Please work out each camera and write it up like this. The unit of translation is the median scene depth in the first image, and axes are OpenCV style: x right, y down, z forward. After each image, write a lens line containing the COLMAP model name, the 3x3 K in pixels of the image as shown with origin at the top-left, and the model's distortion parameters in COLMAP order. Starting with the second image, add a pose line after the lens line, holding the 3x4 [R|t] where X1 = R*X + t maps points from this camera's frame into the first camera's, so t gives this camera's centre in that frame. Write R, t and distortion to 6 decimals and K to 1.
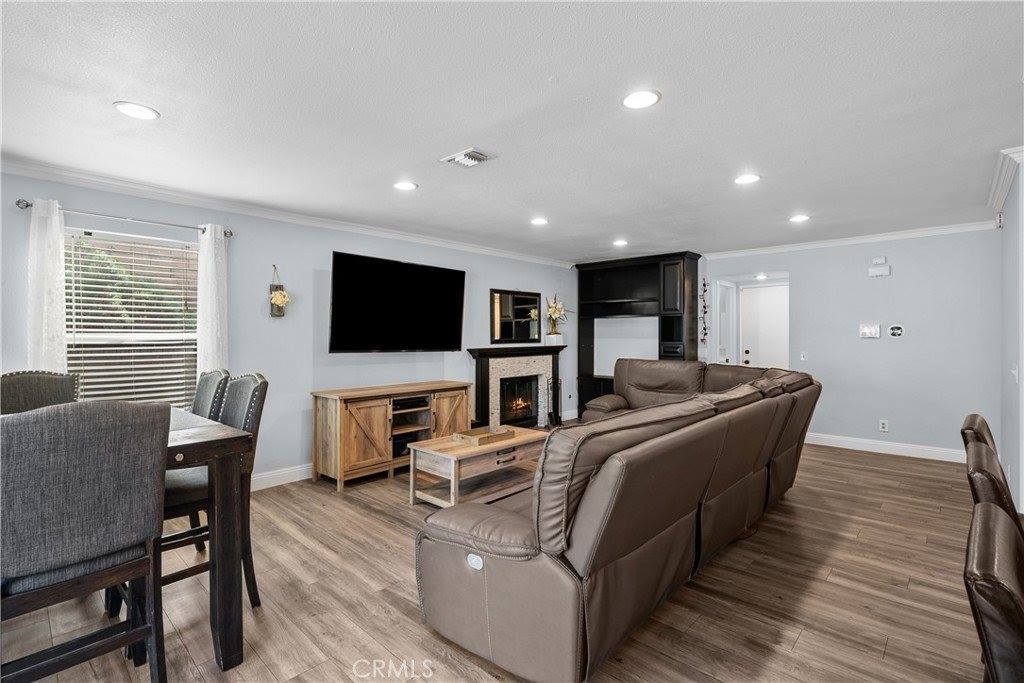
lens RADIAL K [[469.2, 0, 512.0], [0, 469.2, 341.5], [0, 0, 1]] dist [-0.000322, -0.000151]
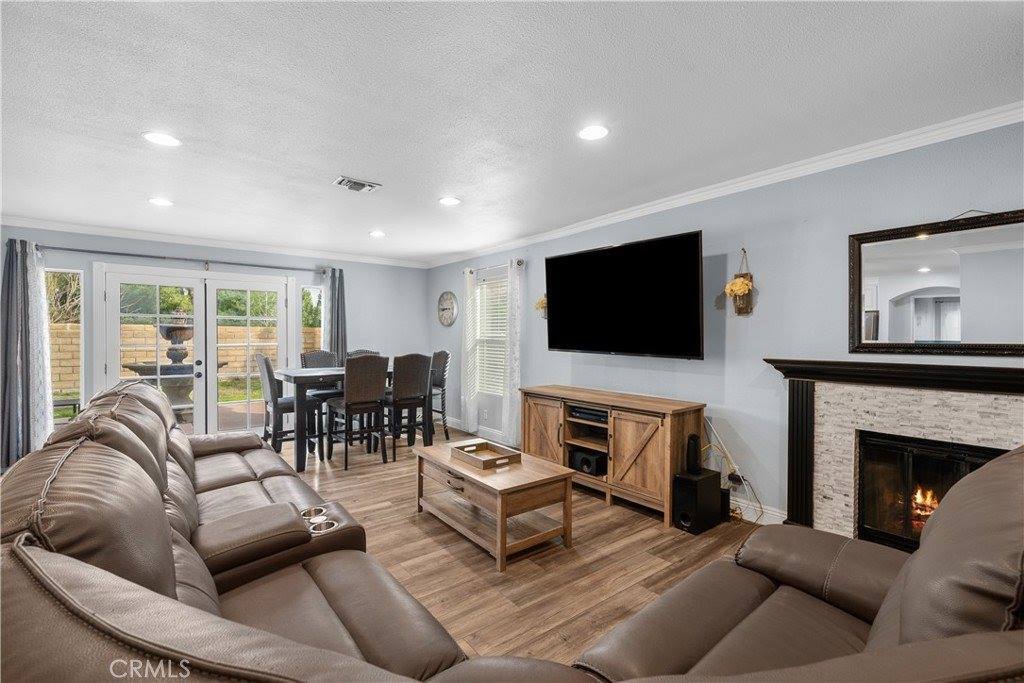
lens RADIAL K [[458.1, 0, 512.9], [0, 458.1, 333.3], [0, 0, 1]] dist [-0.000047, -0.000527]
pose [[-0.176606, -0.000604, -0.984281, 0.481416], [-0.011529, 0.999932, 0.001455, -0.011061], [0.984214, 0.011604, -0.176601, 0.783353]]
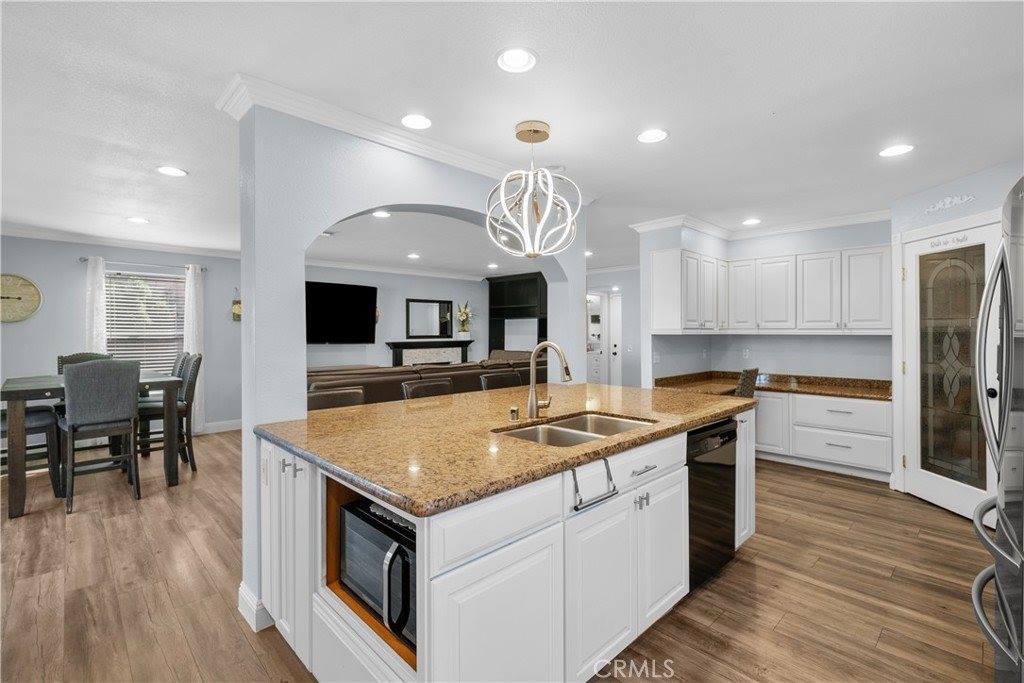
lens RADIAL K [[458.1, 0, 512.9], [0, 458.1, 333.3], [0, 0, 1]] dist [-0.000047, -0.000527]
pose [[0.998811, 0.003745, -0.048604, 0.345306], [-0.004100, 0.999966, -0.007208, -0.002729], [0.048576, 0.007399, 0.998792, -0.336407]]
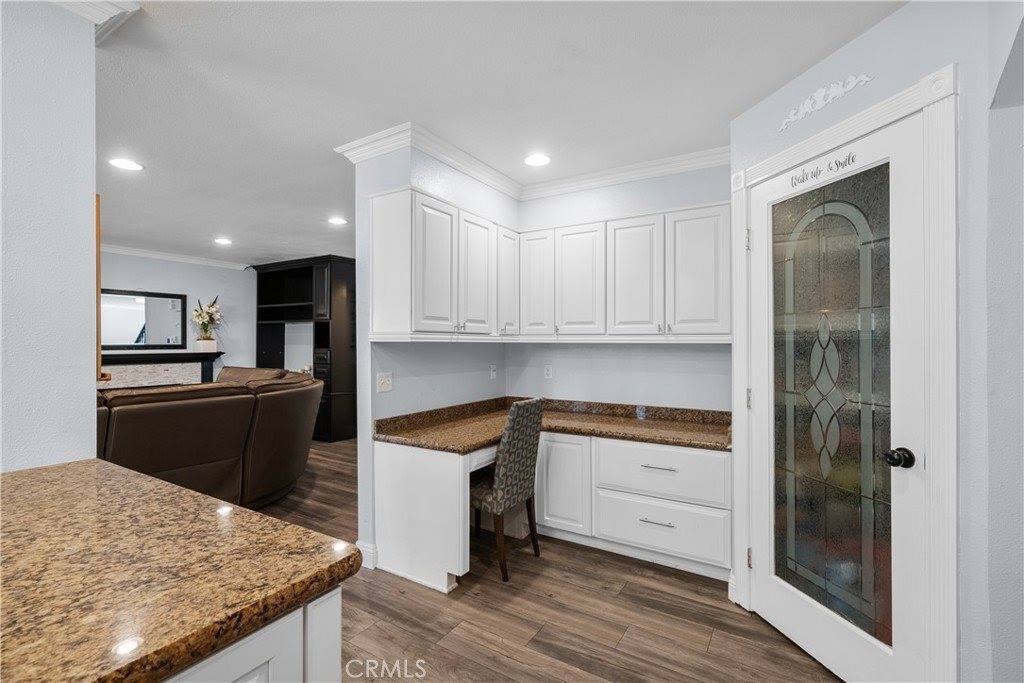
lens RADIAL K [[457.1, 0, 512.0], [0, 457.1, 341.5], [0, 0, 1]] dist [-0.000028, -0.000110]
pose [[0.980449, 0.005922, 0.196683, 0.595684], [-0.003407, 0.999908, -0.013121, -0.002796], [-0.196743, 0.012194, 0.980379, 0.000316]]
